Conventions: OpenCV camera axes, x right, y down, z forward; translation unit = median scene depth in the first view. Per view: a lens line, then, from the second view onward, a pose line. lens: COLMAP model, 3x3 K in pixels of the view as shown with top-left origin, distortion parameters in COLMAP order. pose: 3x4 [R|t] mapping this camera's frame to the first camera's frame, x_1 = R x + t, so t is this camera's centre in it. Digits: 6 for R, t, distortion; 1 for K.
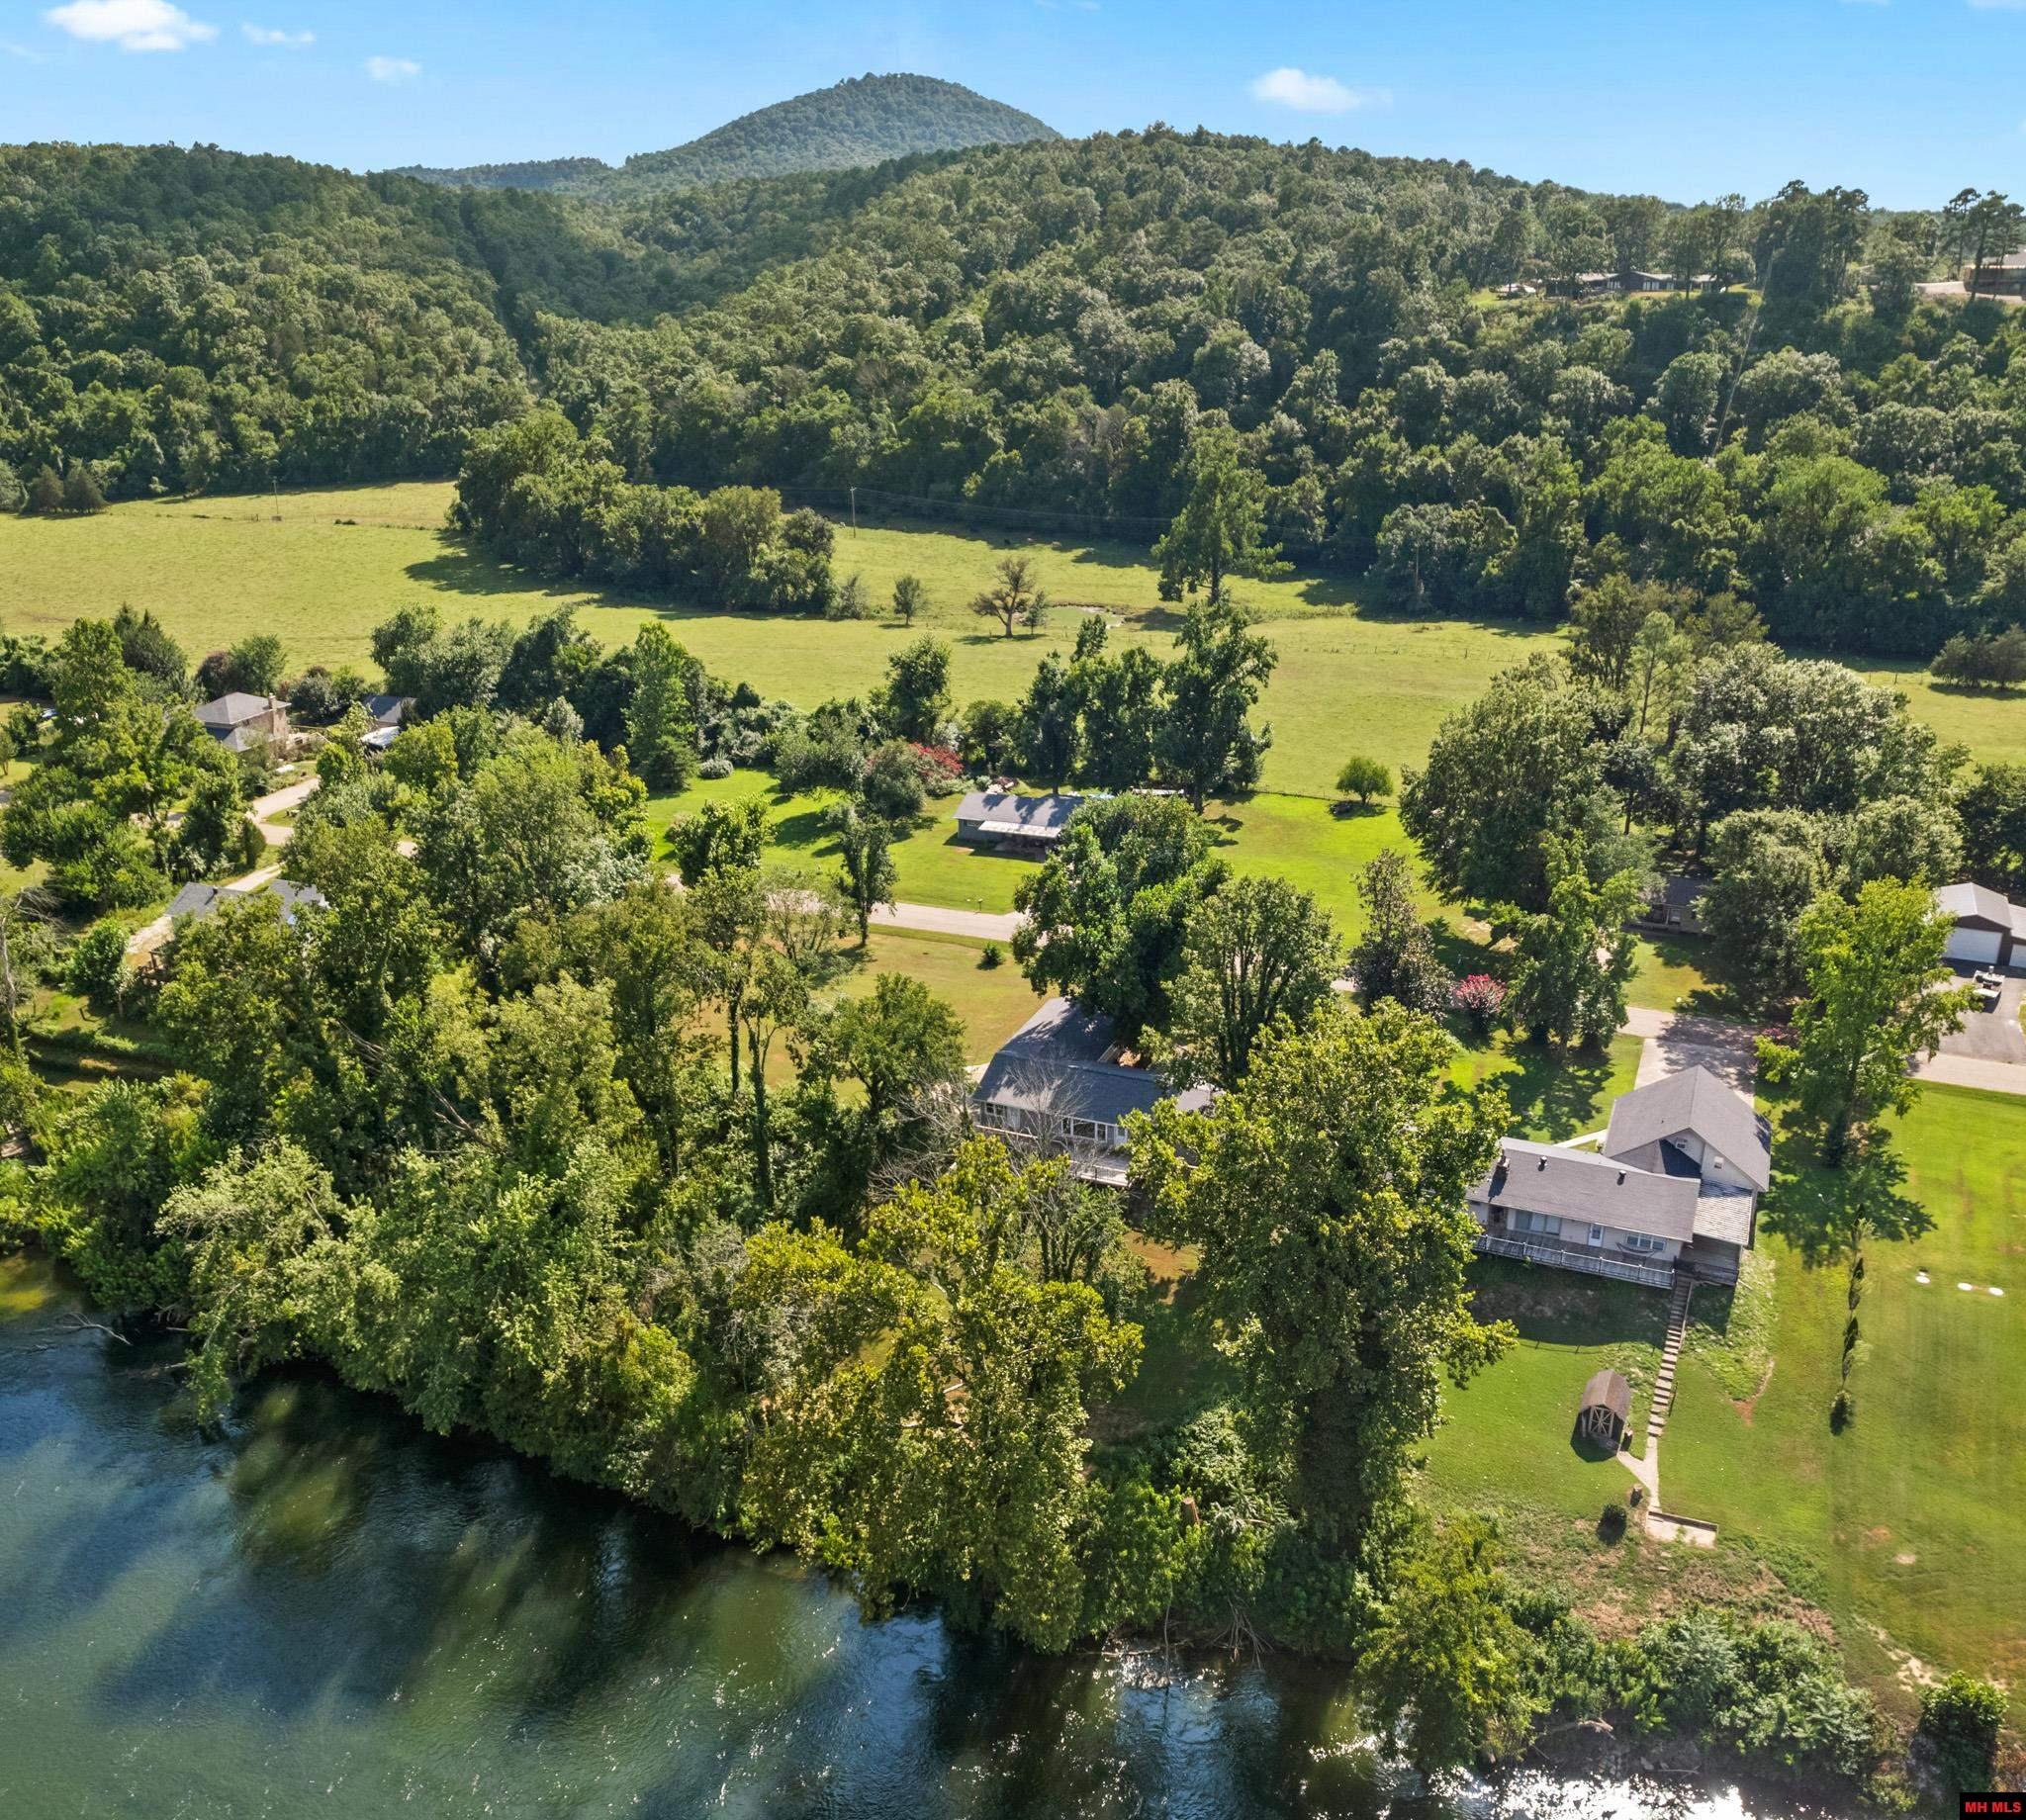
lens RADIAL K [[1766.1, 0, 1011.2], [0, 1766.1, 906.6], [0, 0, 1]] dist [-0.066522, 0.061394]
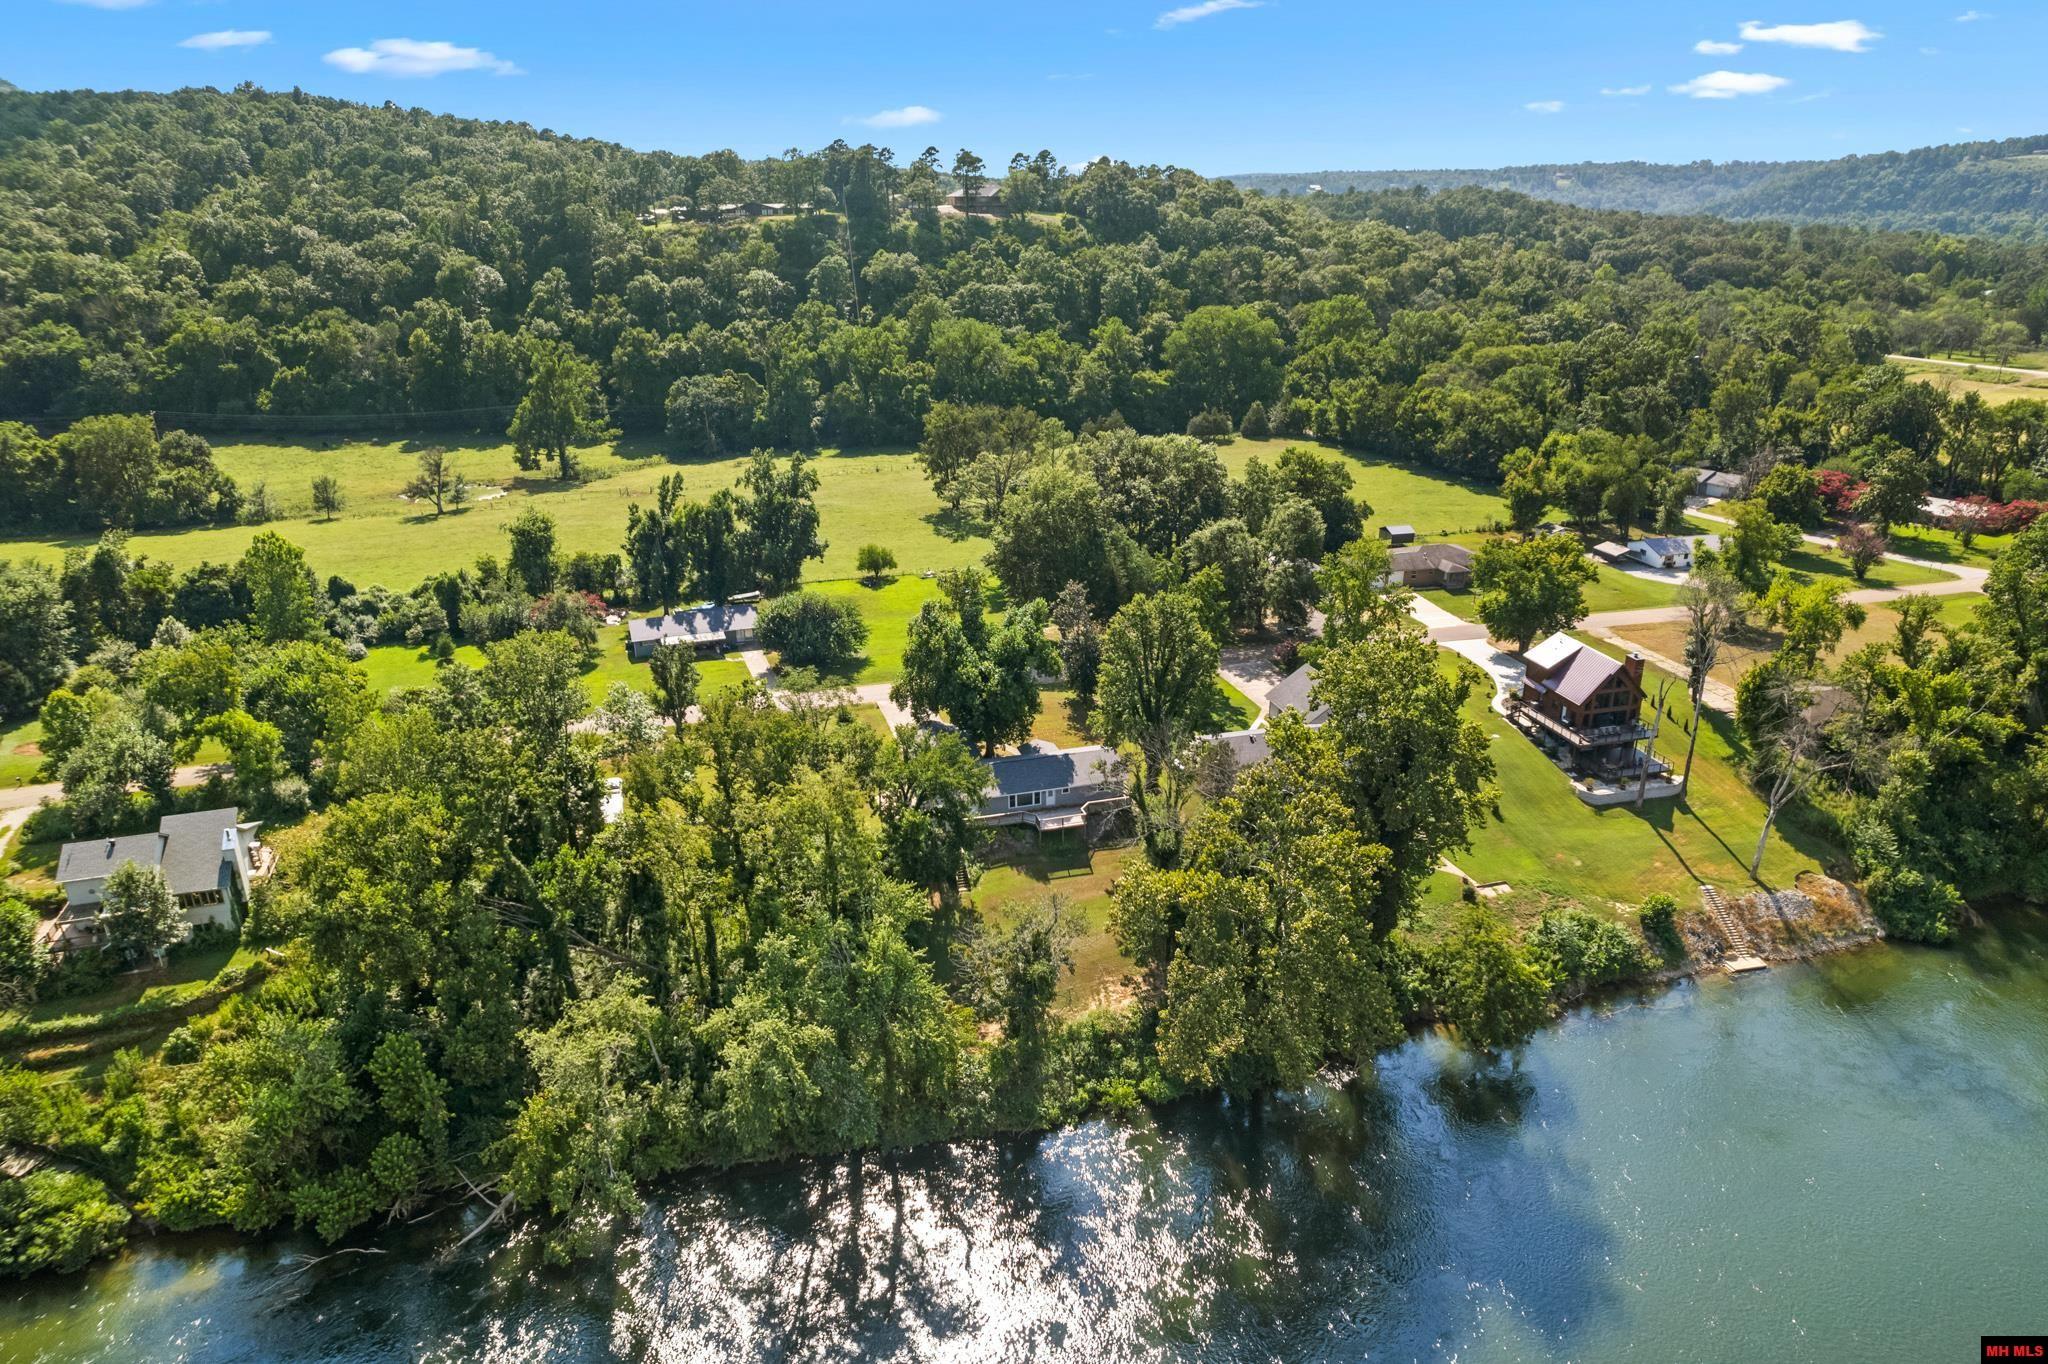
lens RADIAL K [[1296.8, 0, 1020.3], [0, 1296.8, 685.4], [0, 0, 1]] dist [-0.028458, 0.019686]
pose [[0.782133, -0.224964, 0.581084, -0.208942], [0.221089, 0.972069, 0.078748, -0.018125], [-0.582569, 0.066880, 0.810025, 0.052003]]
